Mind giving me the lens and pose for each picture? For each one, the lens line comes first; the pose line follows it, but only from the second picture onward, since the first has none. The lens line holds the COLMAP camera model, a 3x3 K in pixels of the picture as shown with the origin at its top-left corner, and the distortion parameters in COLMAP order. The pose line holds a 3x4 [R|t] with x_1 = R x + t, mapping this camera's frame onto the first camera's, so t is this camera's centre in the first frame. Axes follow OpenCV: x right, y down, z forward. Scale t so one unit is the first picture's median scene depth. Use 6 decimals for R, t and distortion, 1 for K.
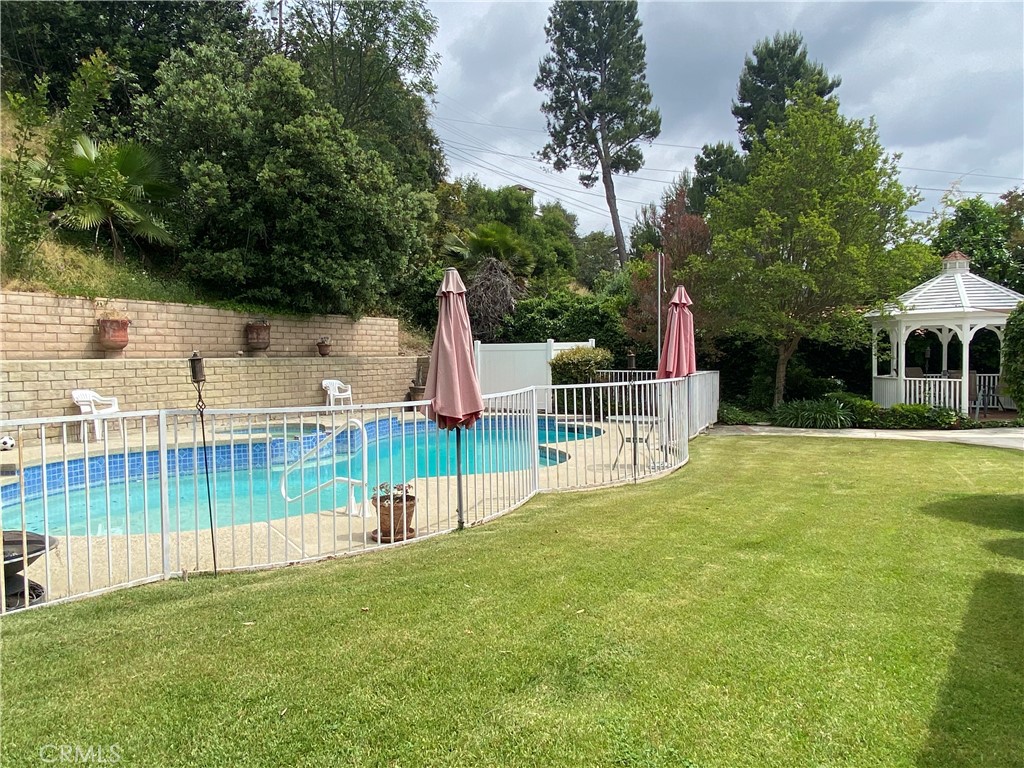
lens RADIAL K [[698.9, 0, 512.0], [0, 698.9, 384.0], [0, 0, 1]] dist [-0.005941, -0.002471]
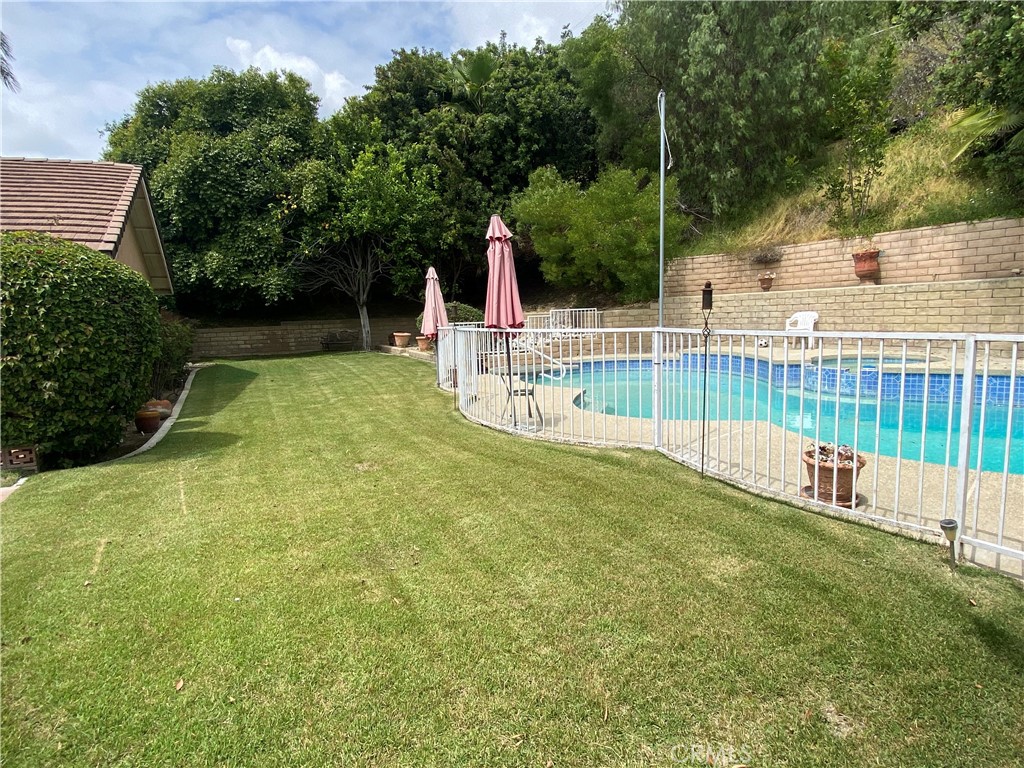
lens RADIAL K [[568.8, 0, 509.0], [0, 568.8, 386.4], [0, 0, 1]] dist [0.056336, -0.057731]
pose [[-0.572773, 0.144386, -0.806898, 0.569944], [0.021246, 0.986649, 0.161470, -0.036113], [0.819439, 0.075342, -0.568194, 1.006271]]
